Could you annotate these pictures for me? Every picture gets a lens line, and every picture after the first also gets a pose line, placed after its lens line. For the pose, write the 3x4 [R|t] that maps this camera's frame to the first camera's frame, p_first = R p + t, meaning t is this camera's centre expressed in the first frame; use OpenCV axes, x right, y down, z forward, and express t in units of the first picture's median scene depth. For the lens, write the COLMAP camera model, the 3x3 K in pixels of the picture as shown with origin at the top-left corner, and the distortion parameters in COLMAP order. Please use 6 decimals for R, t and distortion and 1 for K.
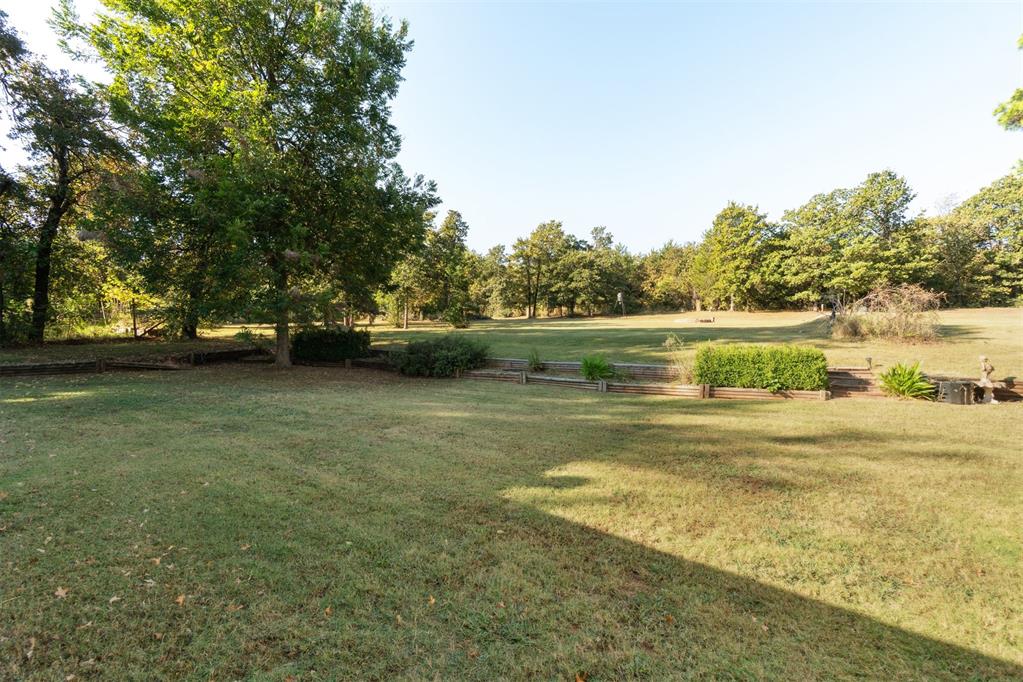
lens RADIAL K [[441.0, 0, 510.6], [0, 441.0, 341.2], [0, 0, 1]] dist [0.000218, 0.000014]
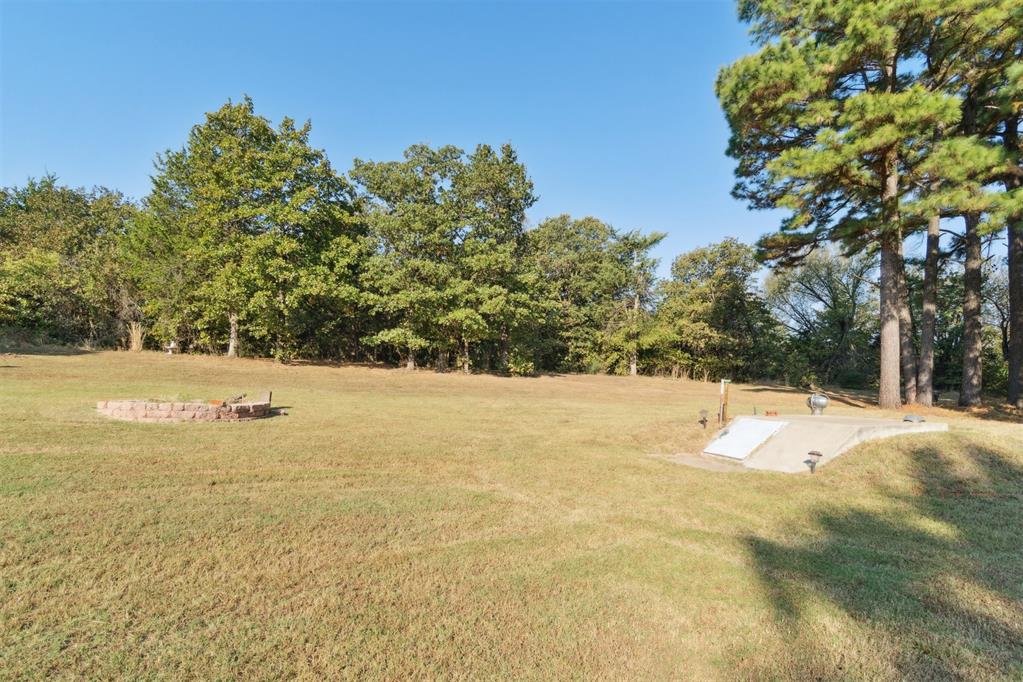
lens RADIAL K [[480.0, 0, 497.5], [0, 480.0, 374.7], [0, 0, 1]] dist [-0.002512, -0.000203]
pose [[0.444939, 0.012499, 0.895474, 0.216292], [-0.006332, 0.999922, -0.010811, -0.052077], [-0.895539, -0.000860, 0.444983, 0.614445]]
